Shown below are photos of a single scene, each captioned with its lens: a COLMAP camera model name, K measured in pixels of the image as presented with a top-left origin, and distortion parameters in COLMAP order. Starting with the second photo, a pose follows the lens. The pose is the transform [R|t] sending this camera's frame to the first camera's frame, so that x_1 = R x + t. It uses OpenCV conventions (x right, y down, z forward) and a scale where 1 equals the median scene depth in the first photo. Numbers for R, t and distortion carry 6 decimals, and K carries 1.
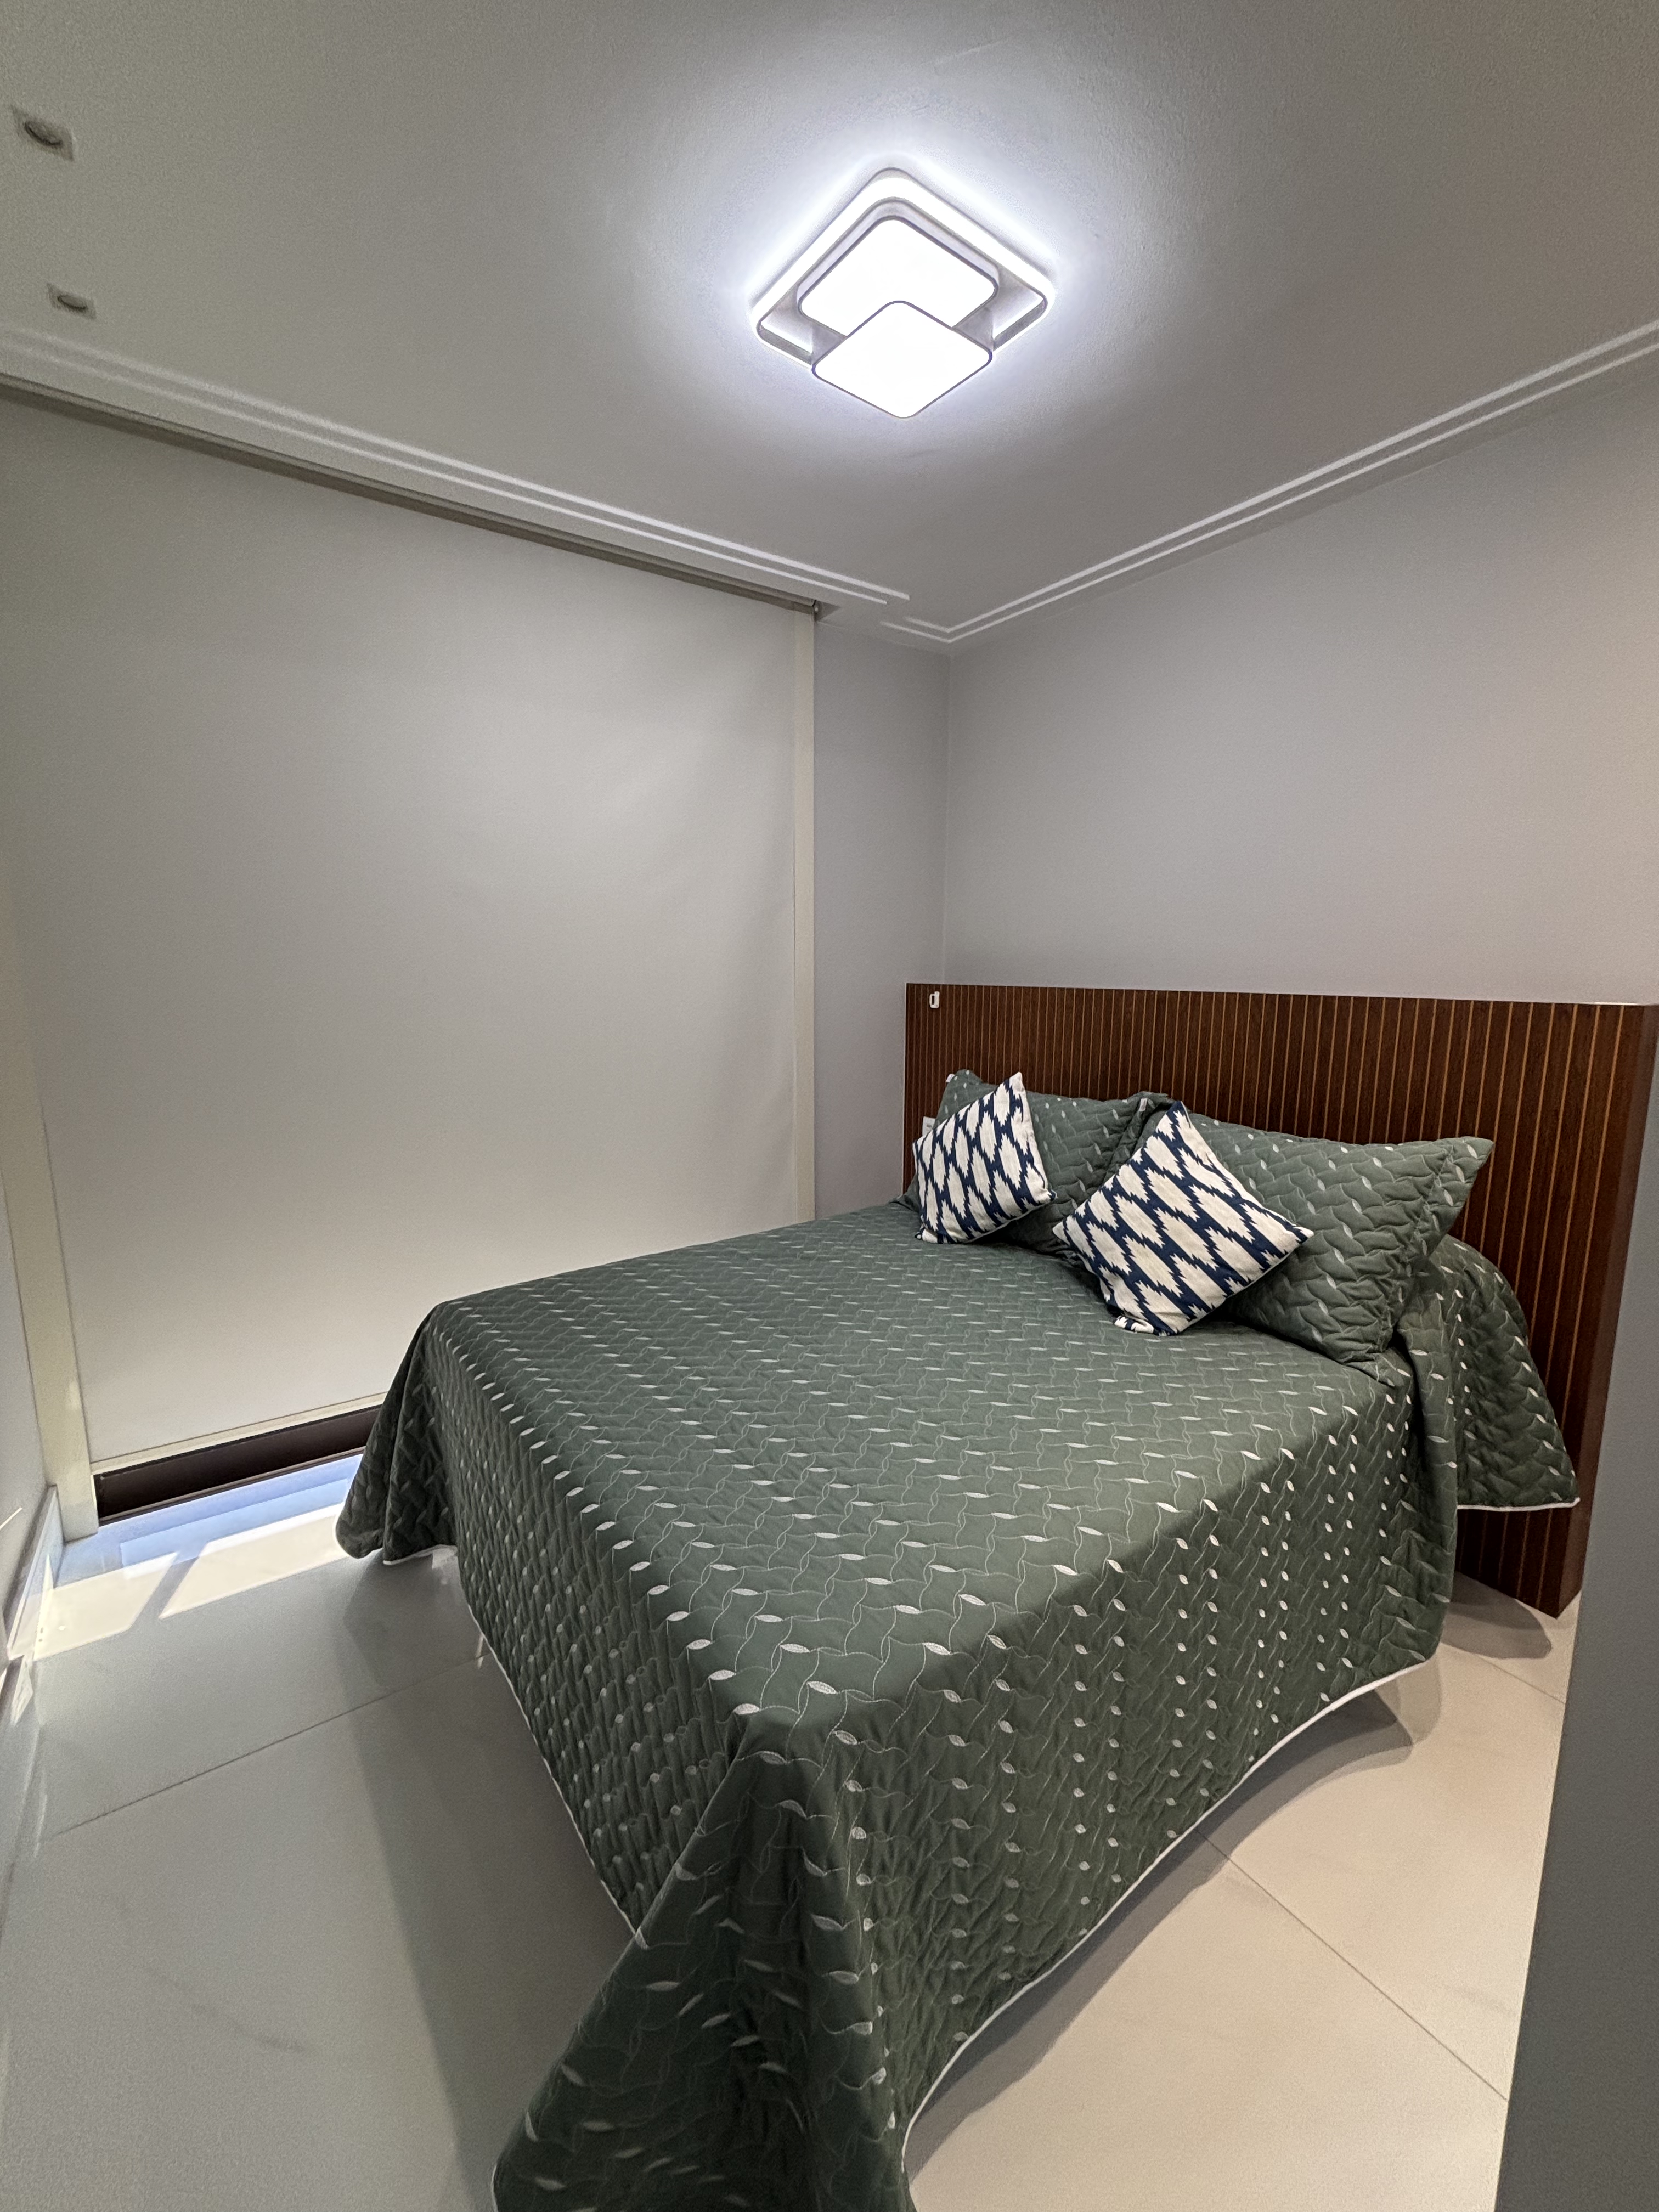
lens RADIAL K [[893.8, 0, 835.7], [0, 893.8, 1103.6], [0, 0, 1]] dist [0.001149, 0.000313]
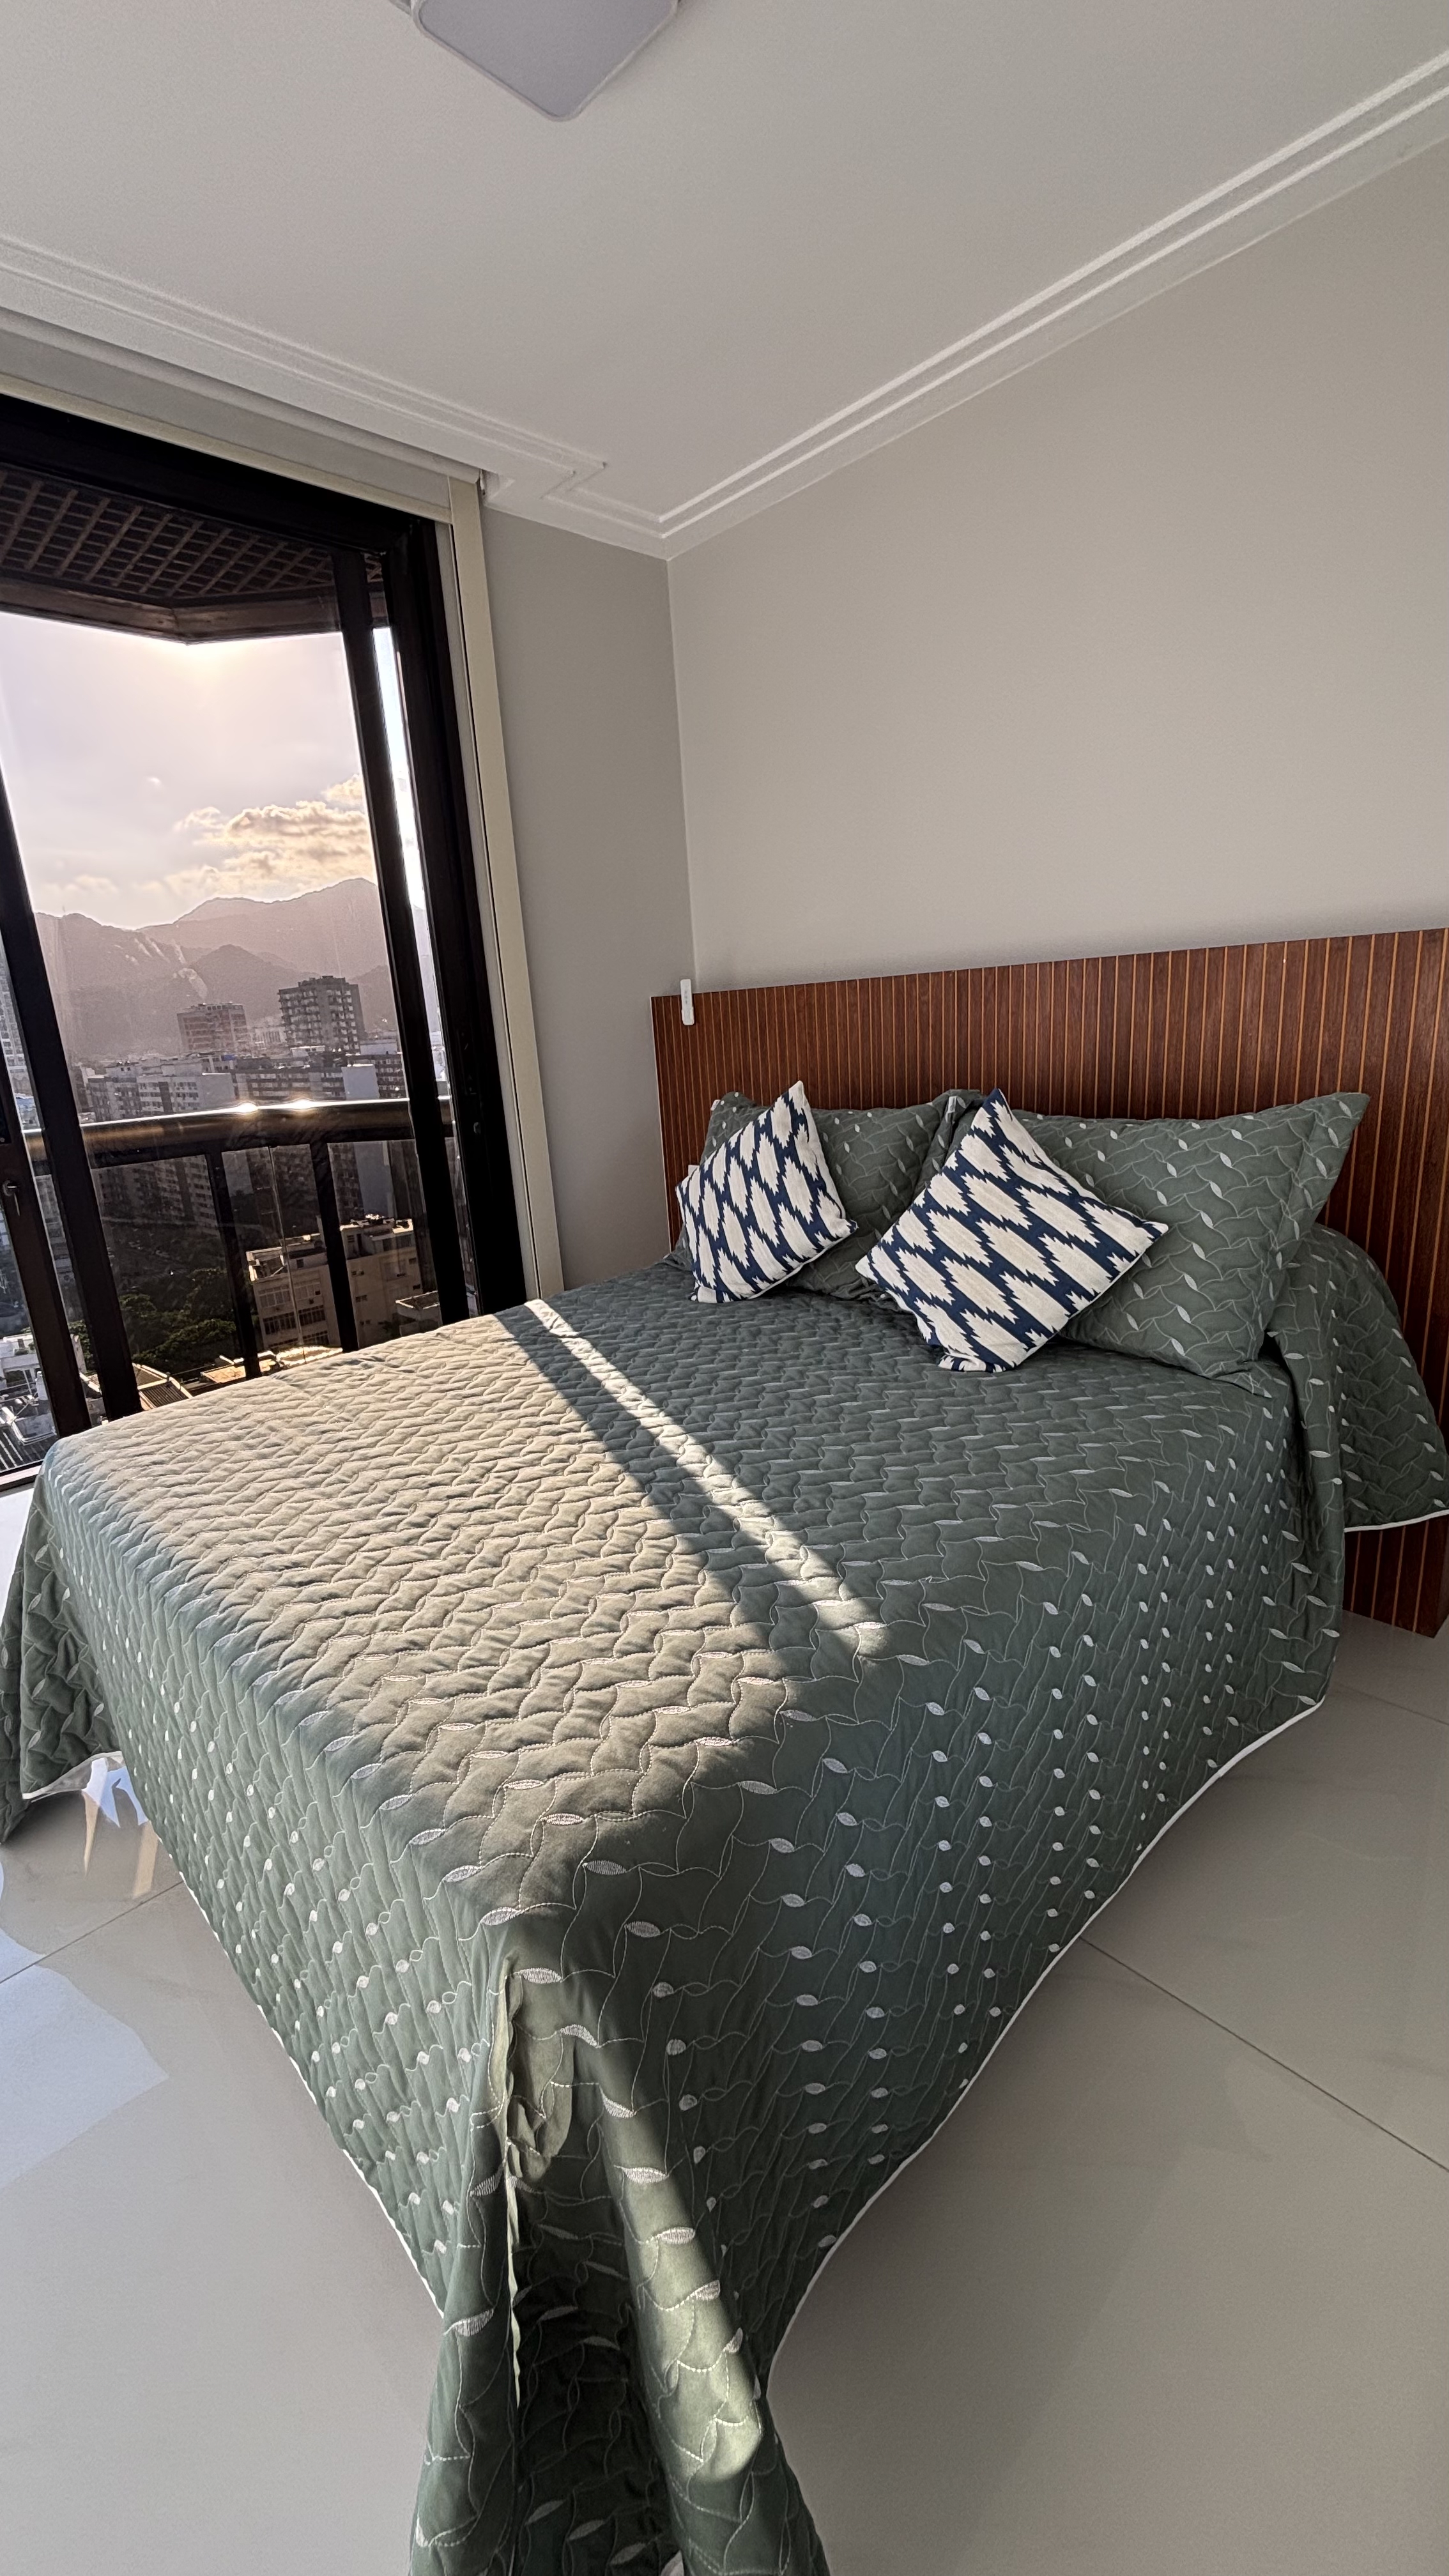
lens RADIAL K [[1016.3, 0, 729.9], [0, 1016.3, 1279.0], [0, 0, 1]] dist [0.034291, -0.021541]
pose [[0.987139, -0.097908, 0.126379, 0.013070], [0.085930, 0.991569, 0.096987, 0.059119], [-0.134809, -0.084880, 0.987229, 0.110625]]
